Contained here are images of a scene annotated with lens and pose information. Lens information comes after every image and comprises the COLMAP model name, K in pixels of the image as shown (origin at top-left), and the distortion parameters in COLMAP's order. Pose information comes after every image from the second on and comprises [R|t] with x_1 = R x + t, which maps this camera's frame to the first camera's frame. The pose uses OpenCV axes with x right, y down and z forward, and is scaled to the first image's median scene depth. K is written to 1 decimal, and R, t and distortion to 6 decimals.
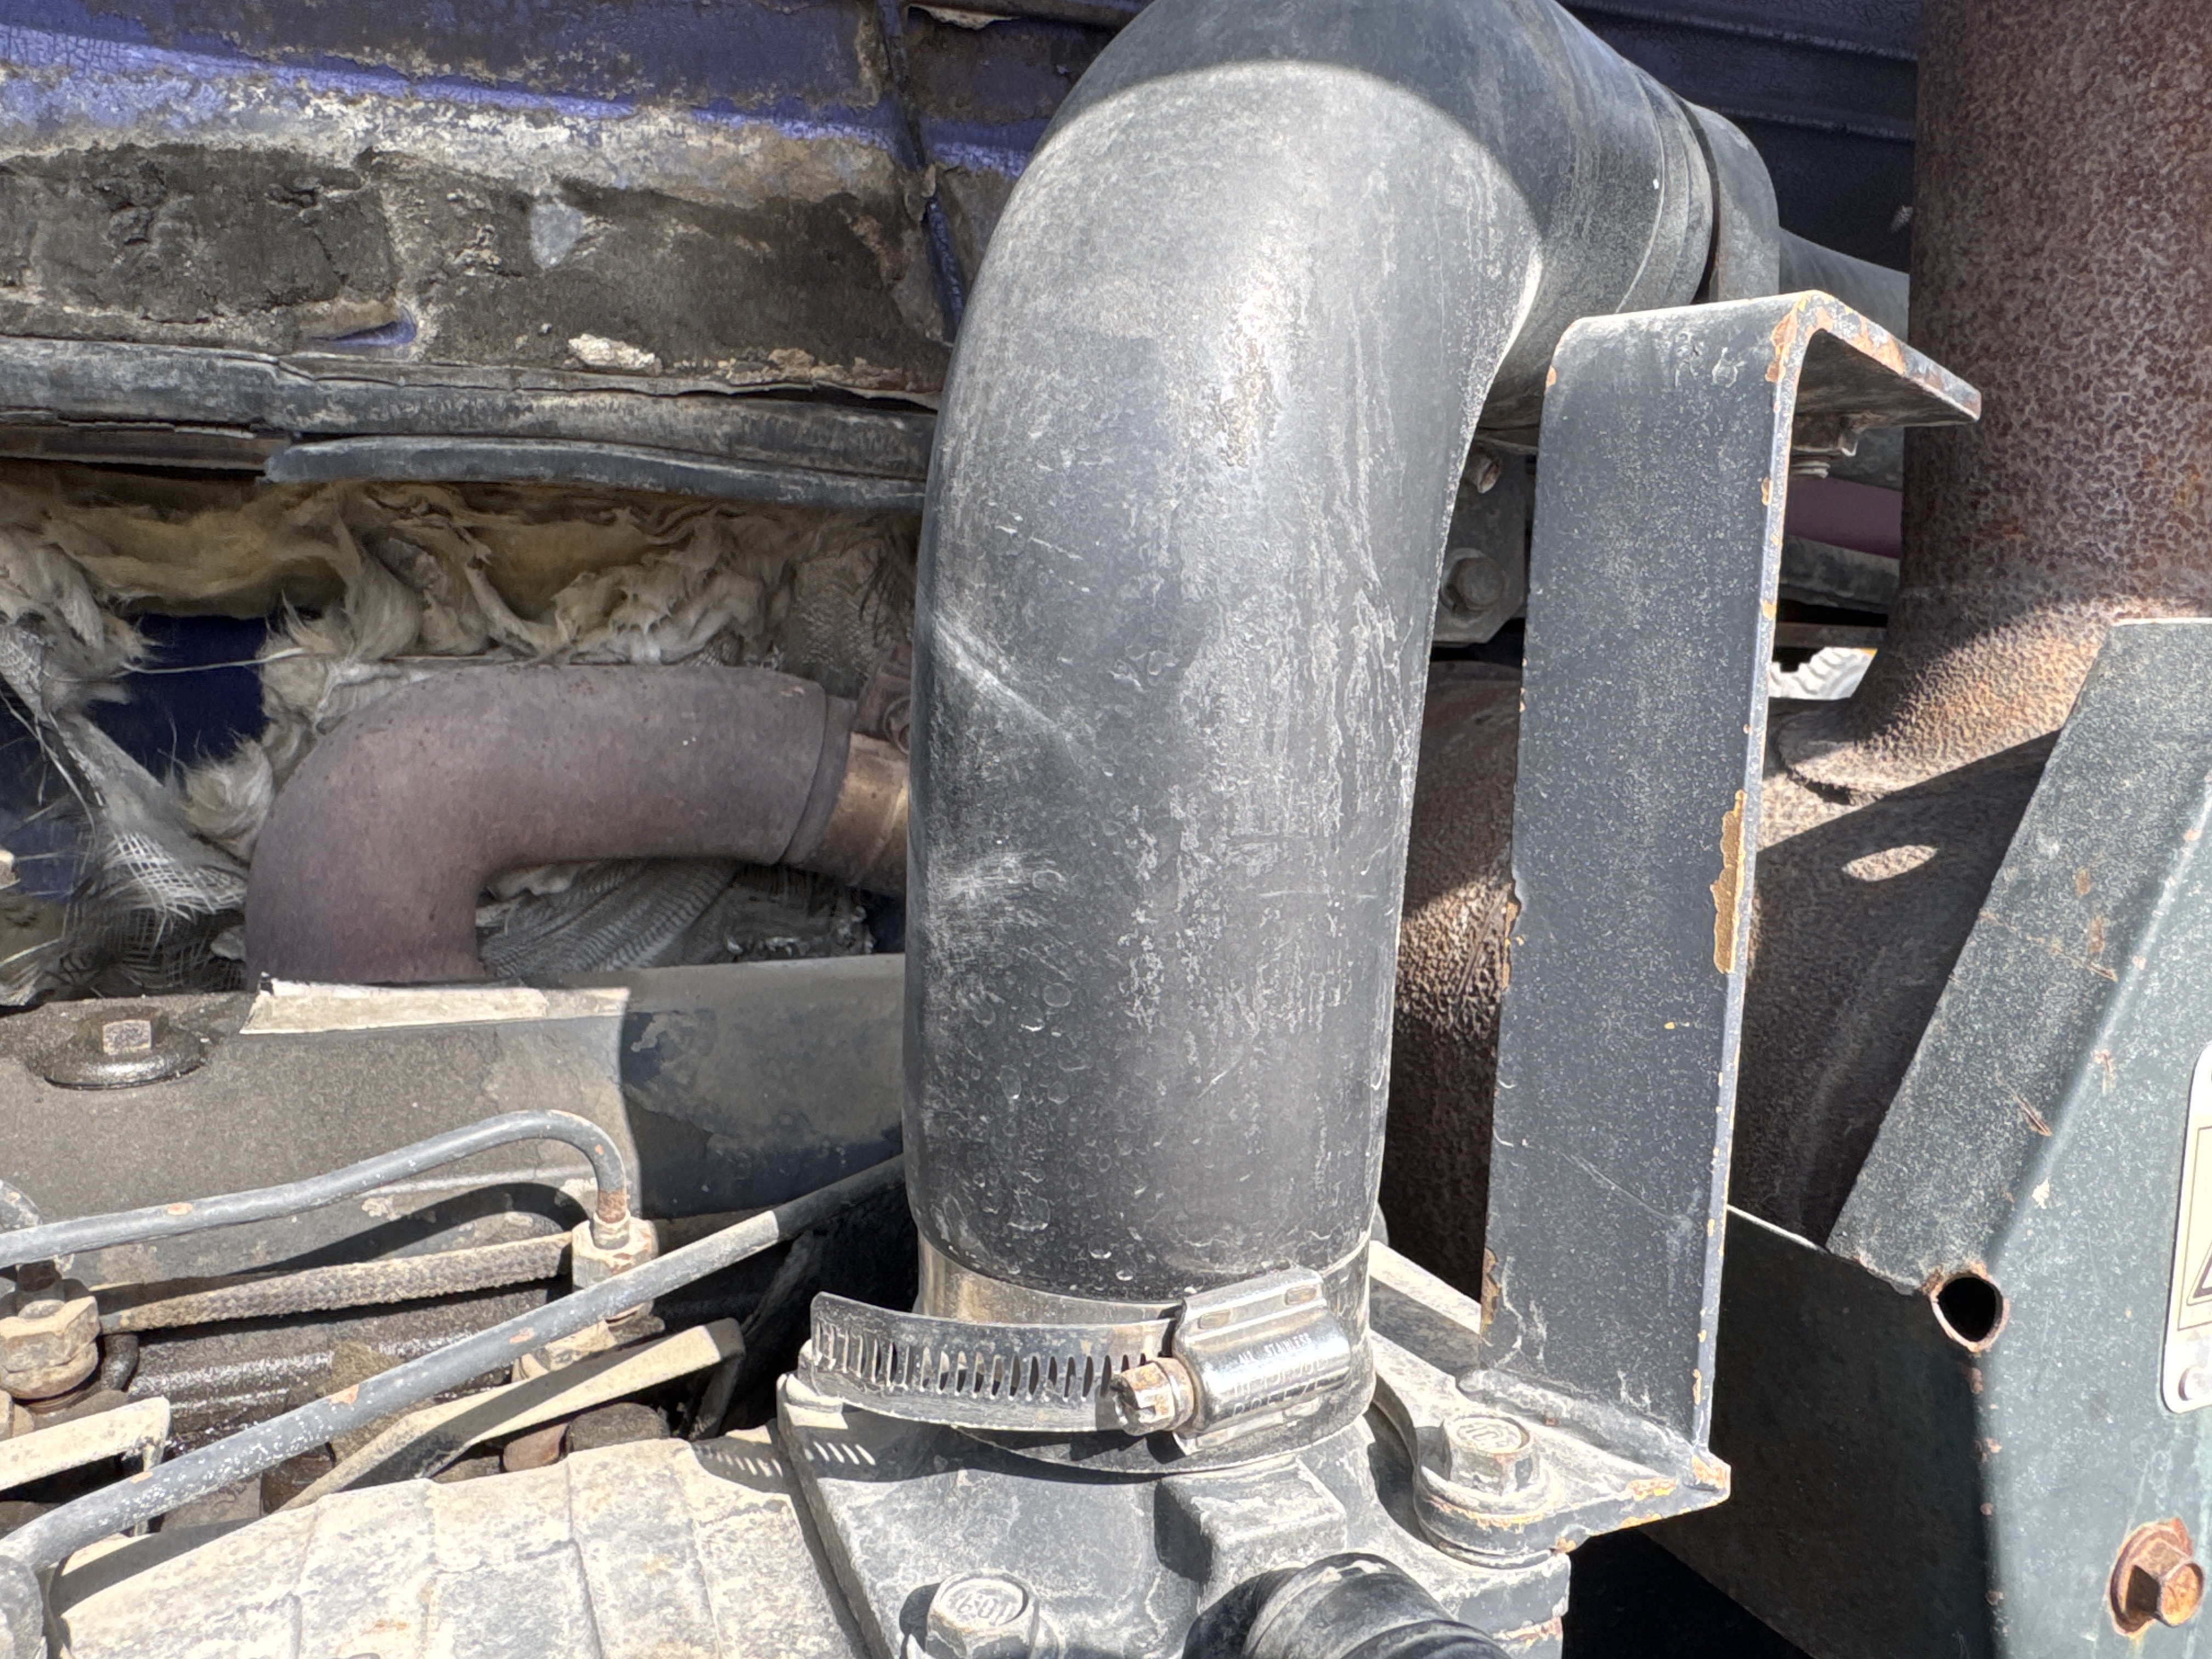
lens RADIAL K [[1638.5, 0, 1164.8], [0, 1638.5, 828.4], [0, 0, 1]] dist [-0.030140, -0.004138]
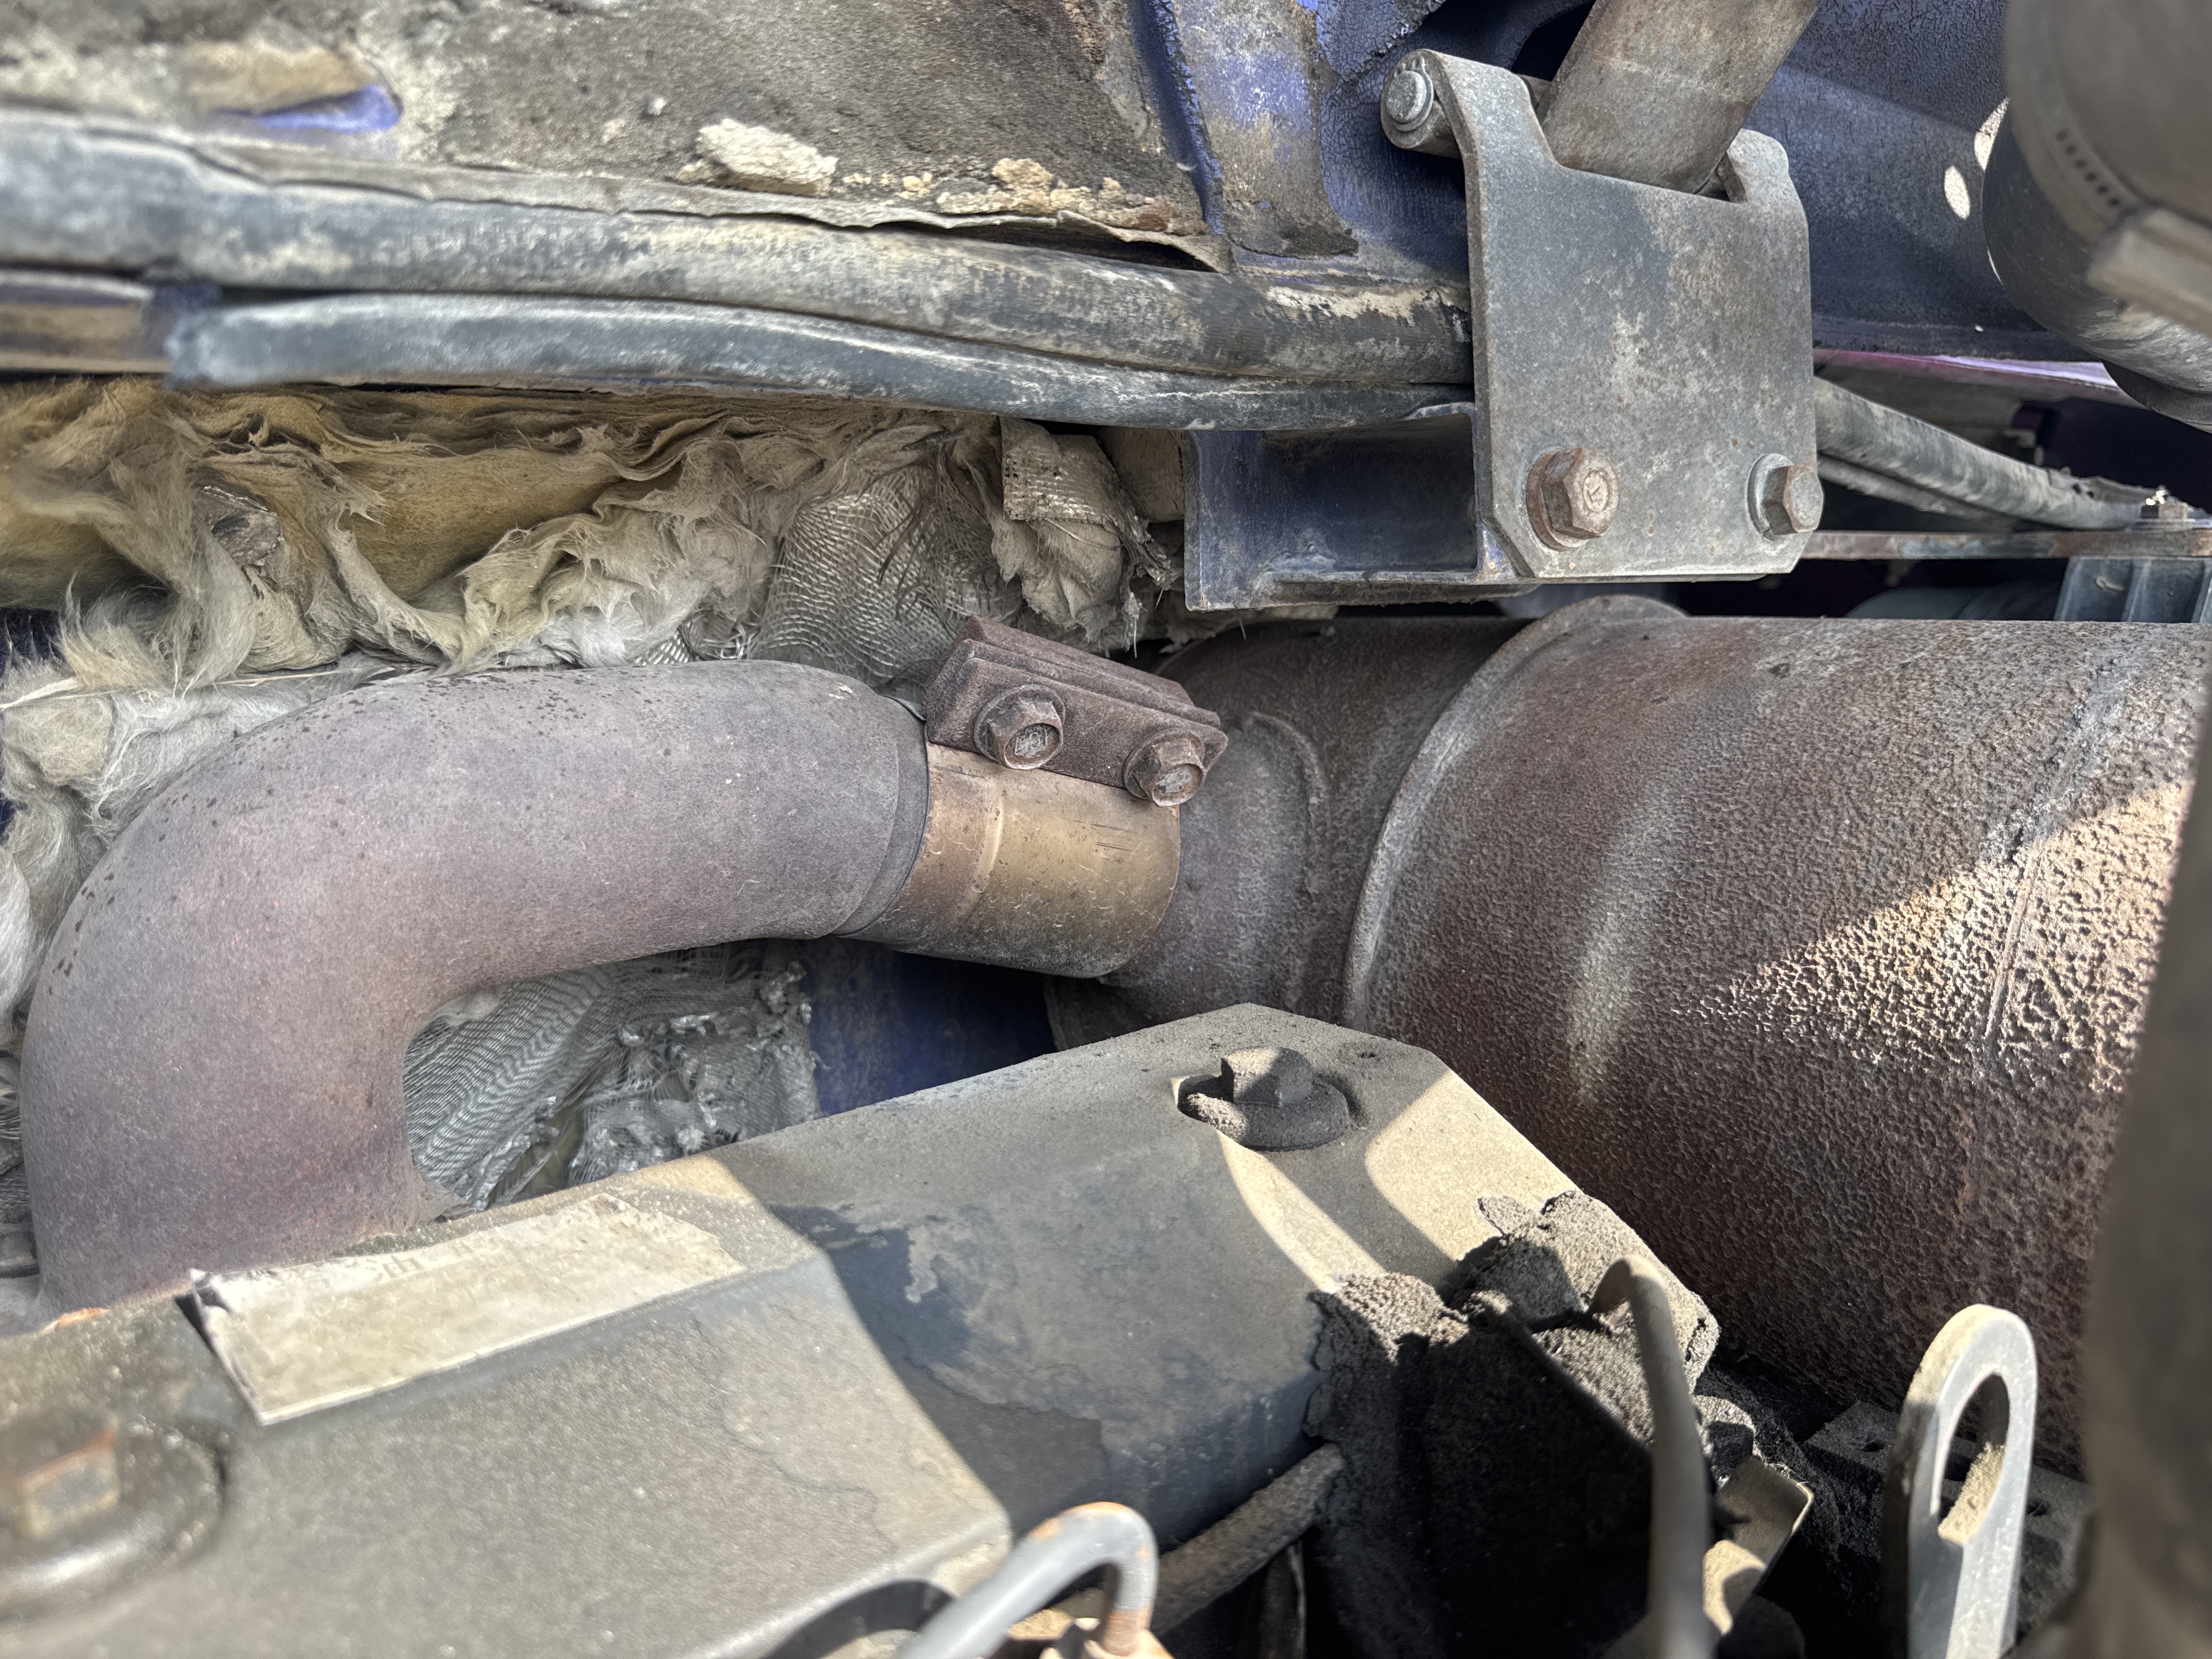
lens RADIAL K [[1638.5, 0, 1103.9], [0, 1638.5, 834.6], [0, 0, 1]] dist [-0.030140, -0.004138]
pose [[0.952669, -0.095734, 0.288542, -0.411602], [0.080500, 0.994683, 0.064235, -0.073787], [-0.293157, -0.037967, 0.955310, 0.386186]]
